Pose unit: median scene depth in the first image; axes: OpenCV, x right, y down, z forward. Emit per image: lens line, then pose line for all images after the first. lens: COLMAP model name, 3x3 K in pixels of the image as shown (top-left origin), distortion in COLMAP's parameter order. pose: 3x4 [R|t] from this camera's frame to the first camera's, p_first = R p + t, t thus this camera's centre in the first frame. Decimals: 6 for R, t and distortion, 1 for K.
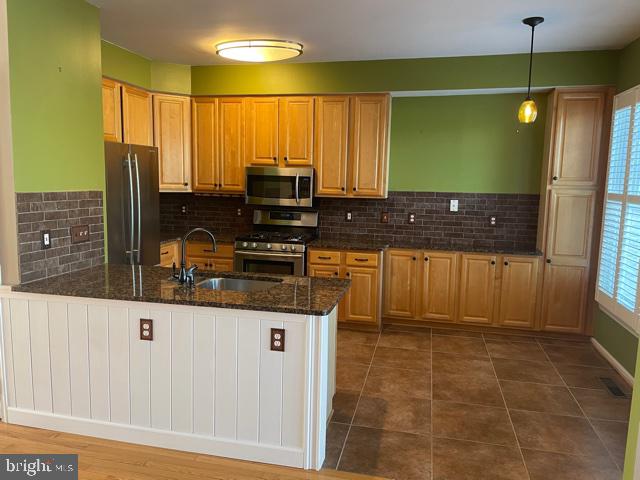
lens RADIAL K [[480.8, 0, 318.9], [0, 480.8, 236.6], [0, 0, 1]] dist [0.095263, -0.122690]
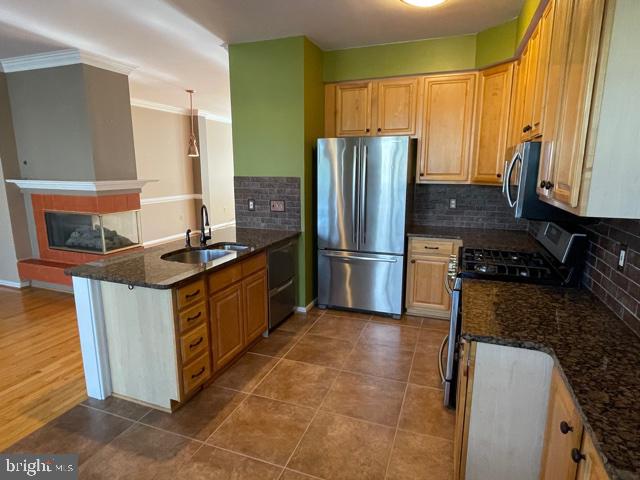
lens RADIAL K [[371.9, 0, 320.0], [0, 371.9, 240.0], [0, 0, 1]] dist [-0.002531, -0.000901]
pose [[-0.124753, 0.172634, -0.977054, 0.356202], [-0.123007, 0.974459, 0.187882, -0.076998], [0.984533, 0.143624, -0.100331, 0.728035]]
